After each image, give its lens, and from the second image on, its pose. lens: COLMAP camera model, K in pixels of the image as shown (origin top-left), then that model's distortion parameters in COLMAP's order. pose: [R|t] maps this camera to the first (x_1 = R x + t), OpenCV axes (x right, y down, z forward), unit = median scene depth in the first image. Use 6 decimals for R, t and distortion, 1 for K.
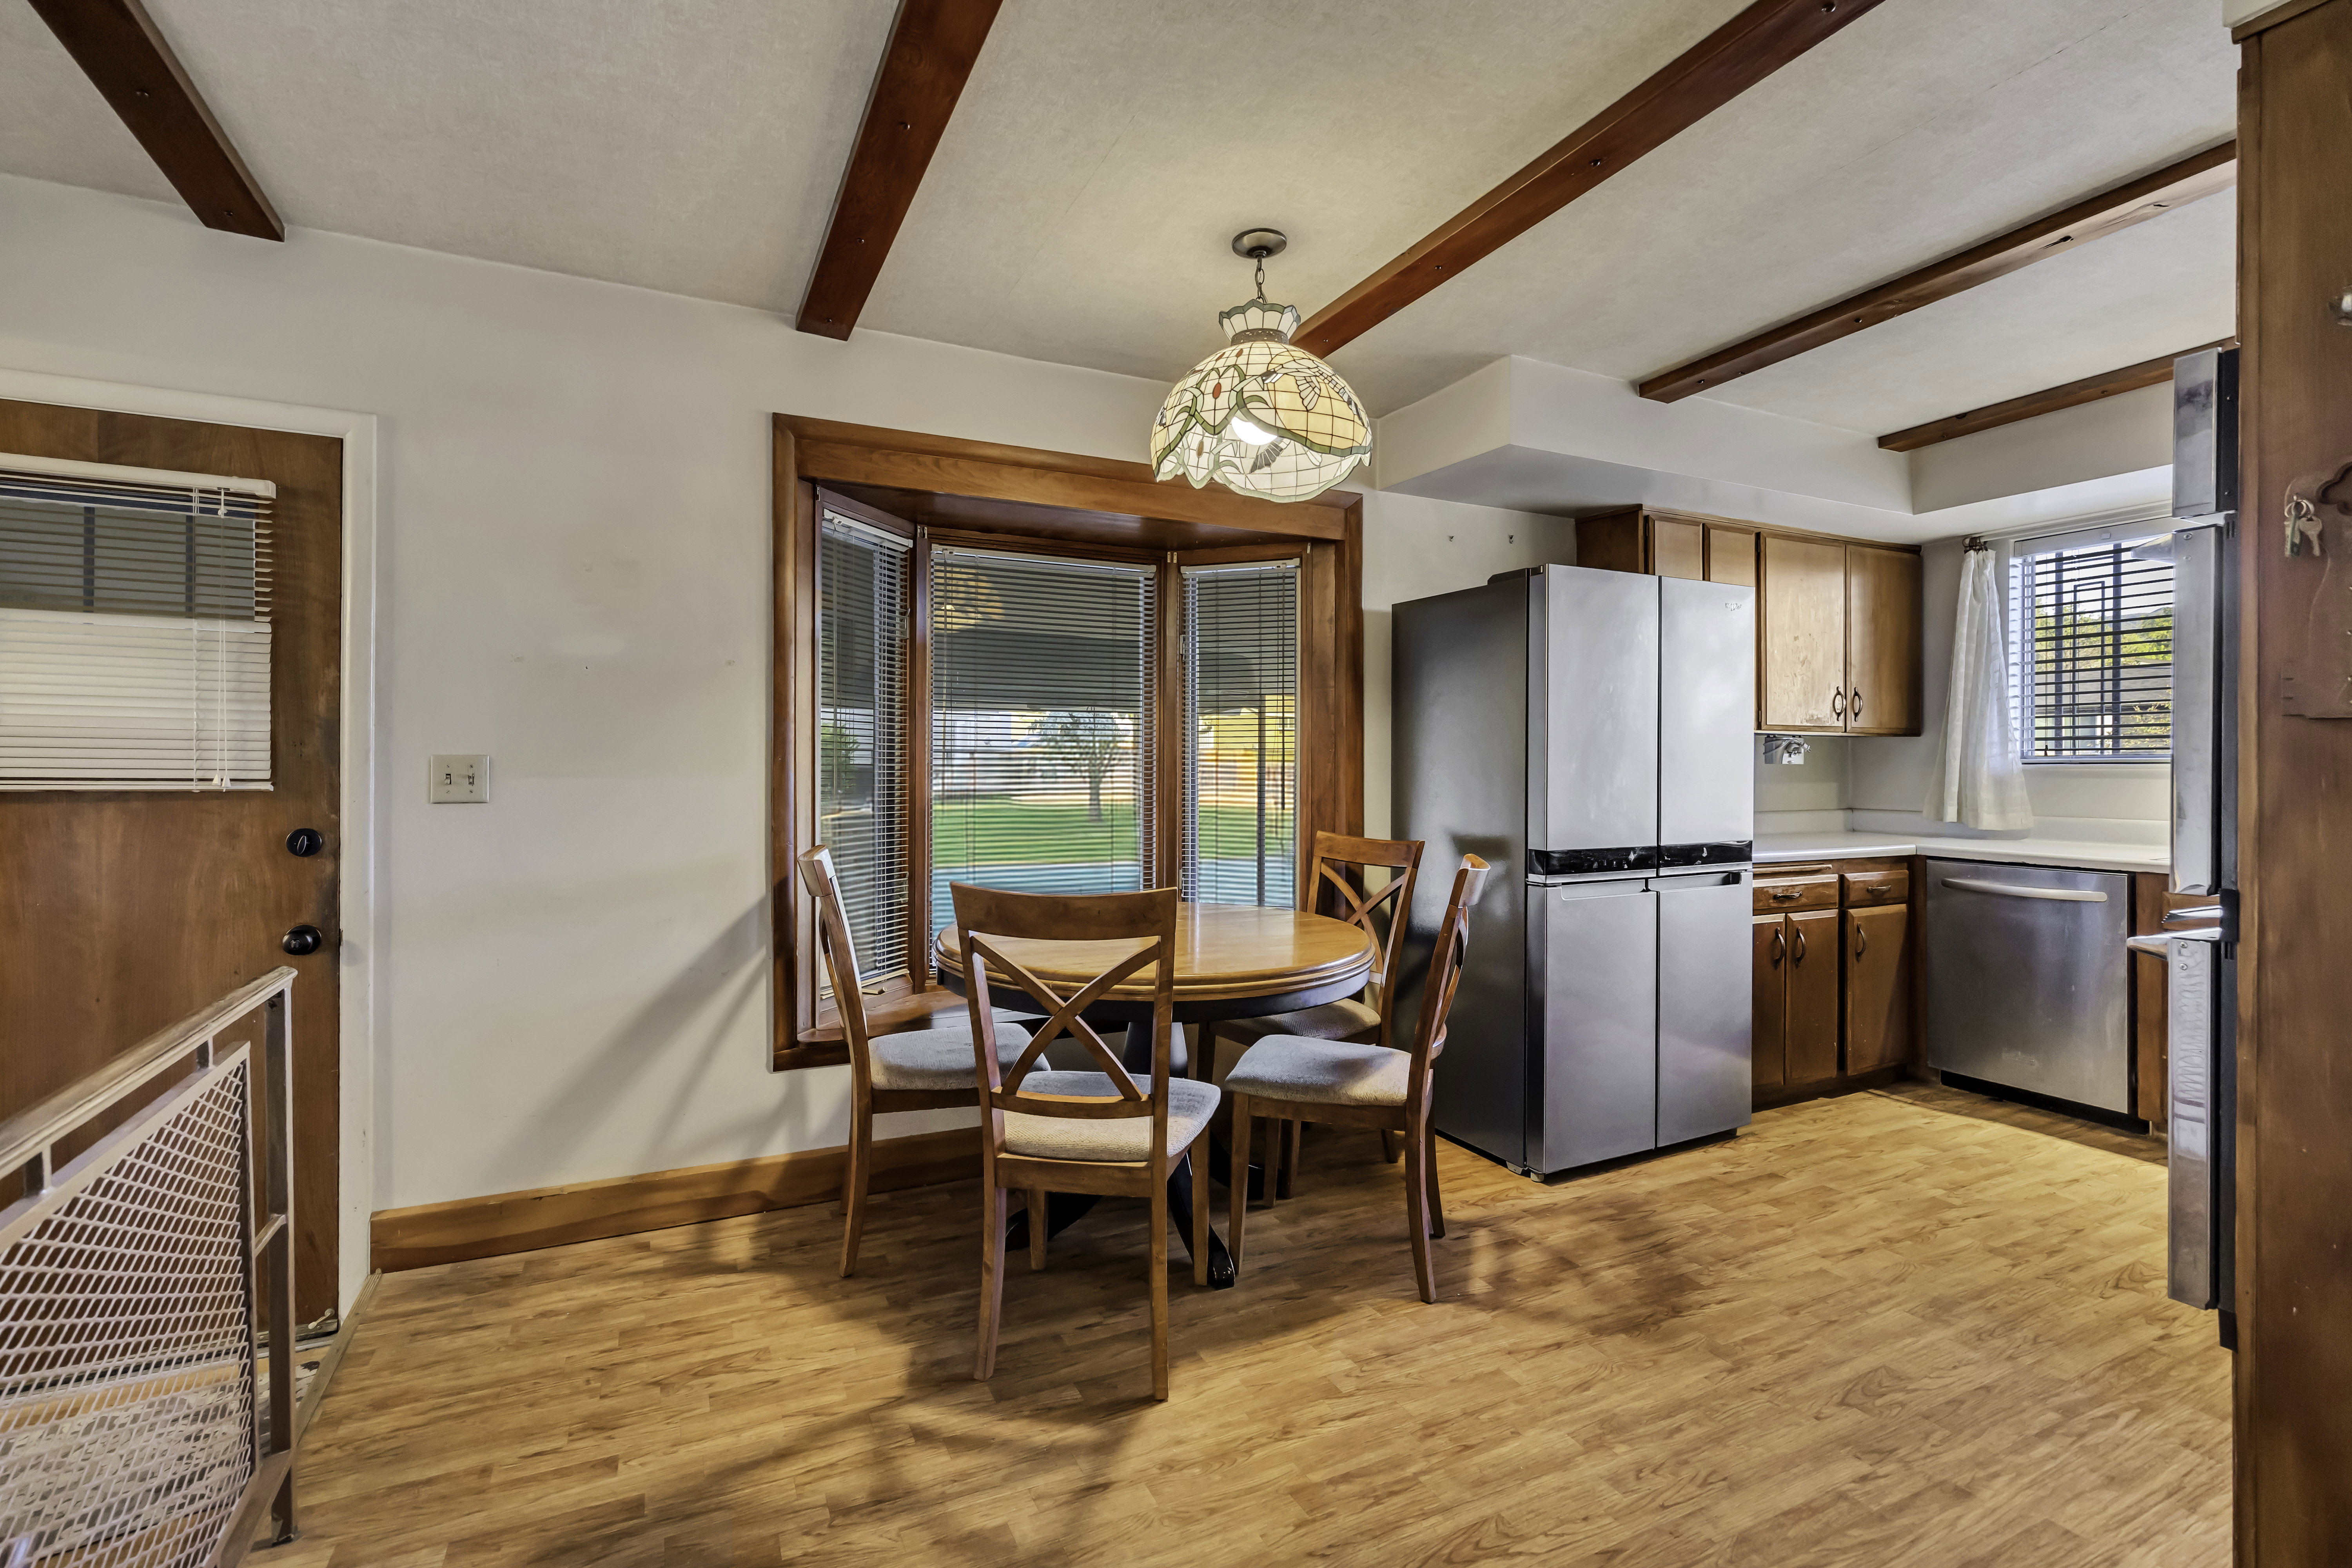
lens RADIAL K [[1060.1, 0, 1186.0], [0, 1060.1, 795.6], [0, 0, 1]] dist [-0.000098, 0.000163]
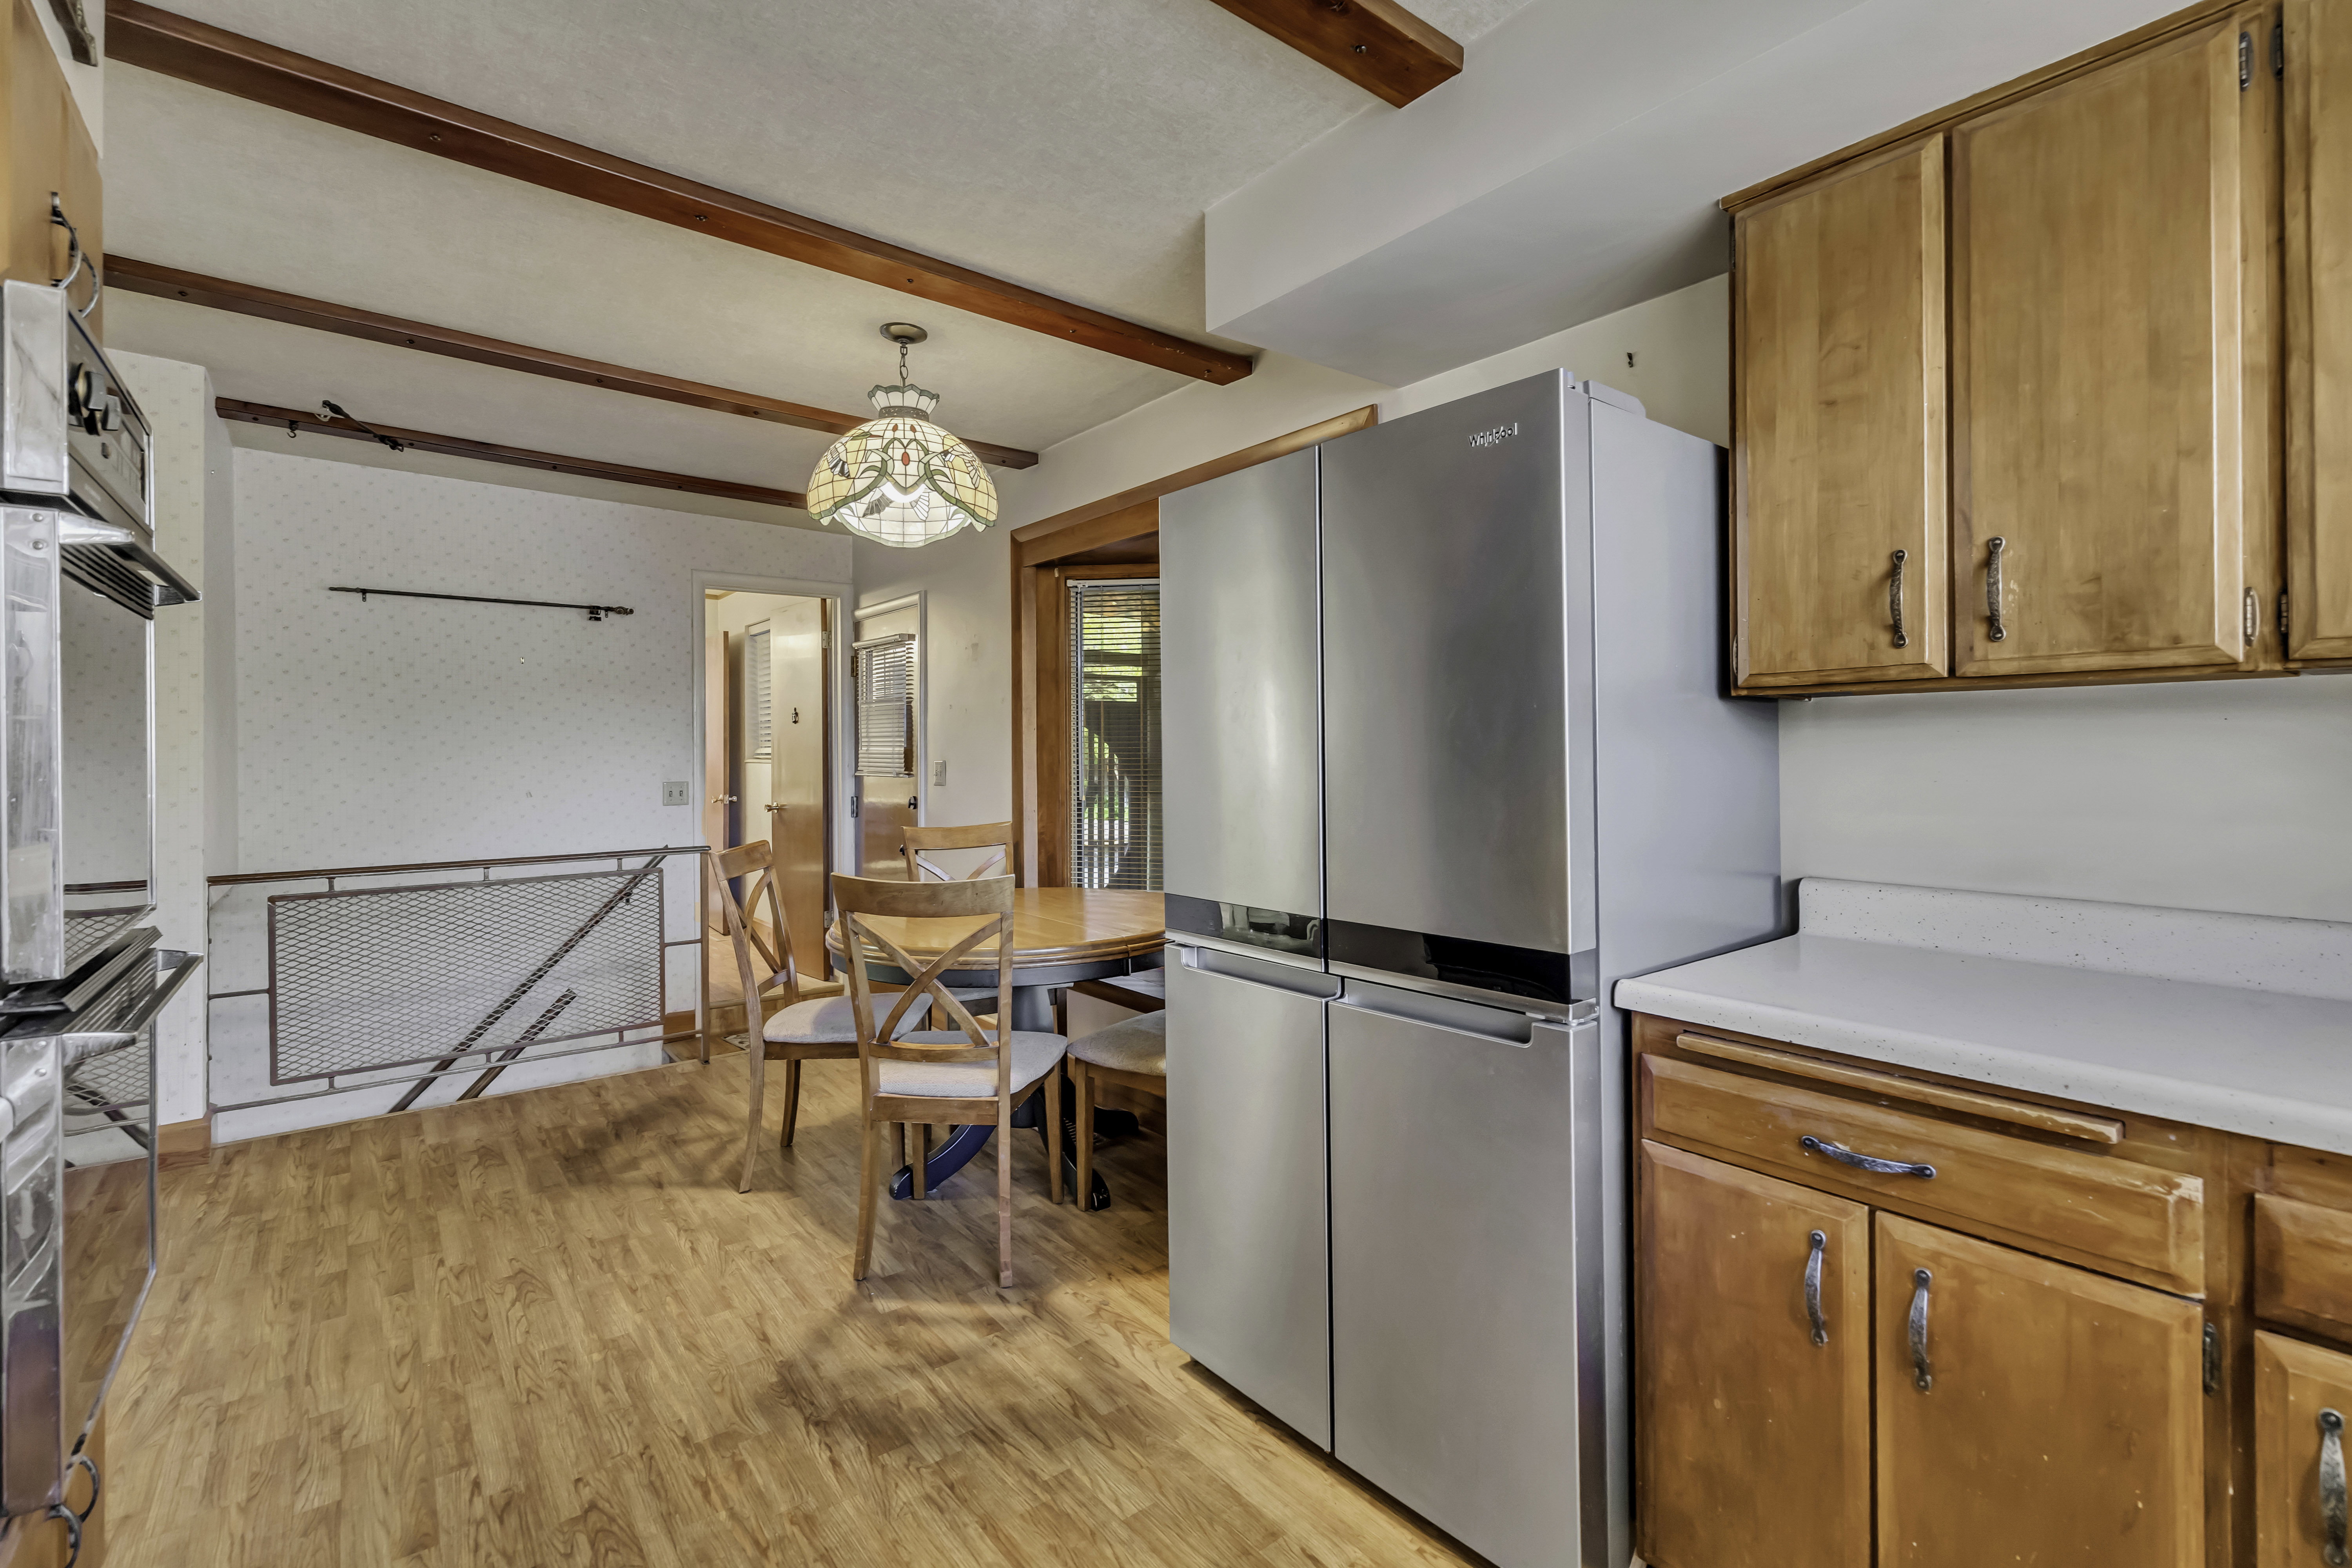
lens RADIAL K [[1060.1, 0, 1186.3], [0, 1060.1, 737.3], [0, 0, 1]] dist [-0.000098, 0.000163]
pose [[0.202090, -0.015735, -0.979241, 1.352846], [-0.012418, 0.999749, -0.018627, -0.057882], [0.979288, 0.015924, 0.201844, 1.091420]]
